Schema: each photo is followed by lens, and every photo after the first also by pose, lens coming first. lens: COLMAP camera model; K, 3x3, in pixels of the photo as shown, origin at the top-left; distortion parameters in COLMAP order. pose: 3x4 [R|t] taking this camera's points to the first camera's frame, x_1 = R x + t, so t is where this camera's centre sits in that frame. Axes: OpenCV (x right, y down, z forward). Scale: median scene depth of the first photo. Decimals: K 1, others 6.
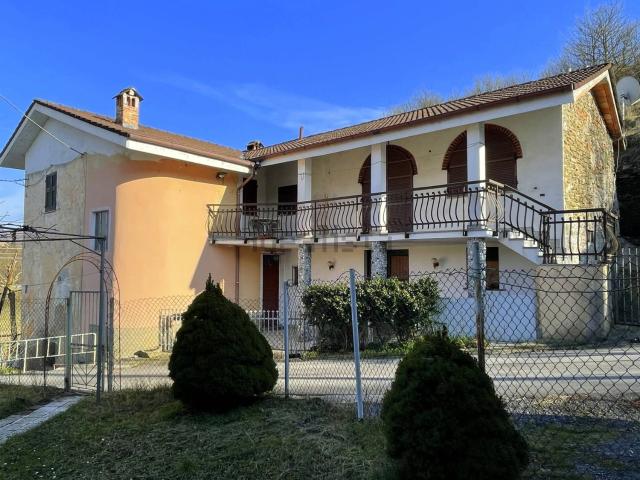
lens RADIAL K [[445.4, 0, 320.0], [0, 445.4, 240.0], [0, 0, 1]] dist [0.006819, 0.005615]
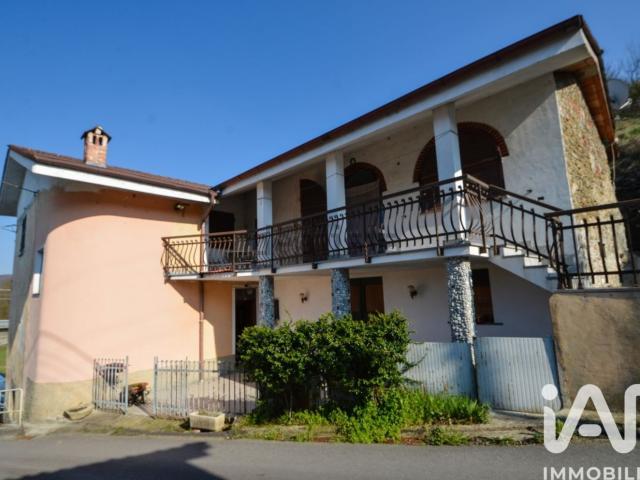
lens RADIAL K [[347.8, 0, 320.0], [0, 347.8, 240.0], [0, 0, 1]] dist [-0.003453, -0.002347]
pose [[0.996869, -0.050532, -0.060817, 0.146038], [0.044700, 0.994597, -0.093696, 0.009487], [0.065223, 0.090684, 0.993742, 0.372433]]
